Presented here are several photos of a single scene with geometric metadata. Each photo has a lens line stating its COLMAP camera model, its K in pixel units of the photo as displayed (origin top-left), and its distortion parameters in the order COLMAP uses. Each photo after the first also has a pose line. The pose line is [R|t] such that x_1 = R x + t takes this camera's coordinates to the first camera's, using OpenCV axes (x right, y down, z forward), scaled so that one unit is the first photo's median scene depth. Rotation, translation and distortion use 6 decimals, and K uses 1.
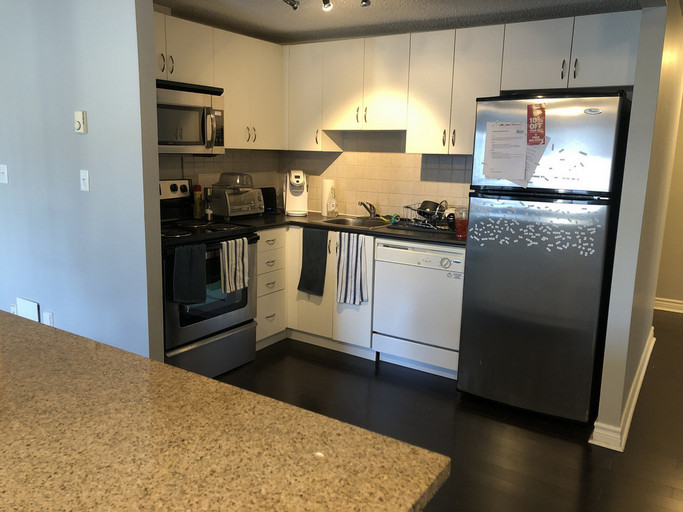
lens RADIAL K [[559.3, 0, 340.2], [0, 559.3, 248.9], [0, 0, 1]] dist [0.011039, 0.015961]
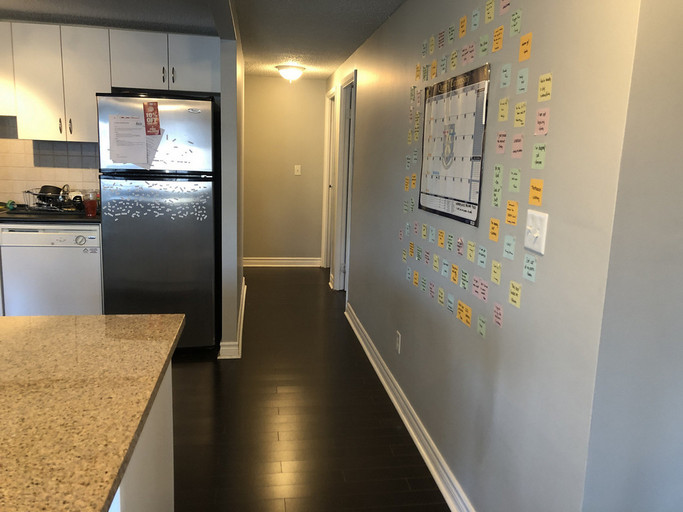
lens RADIAL K [[559.3, 0, 340.2], [0, 559.3, 248.9], [0, 0, 1]] dist [0.011039, 0.015961]
pose [[0.751985, -0.107777, 0.650310, -0.162377], [0.096586, 0.993911, 0.053036, 0.036438], [-0.652066, 0.022929, 0.757815, -0.190578]]
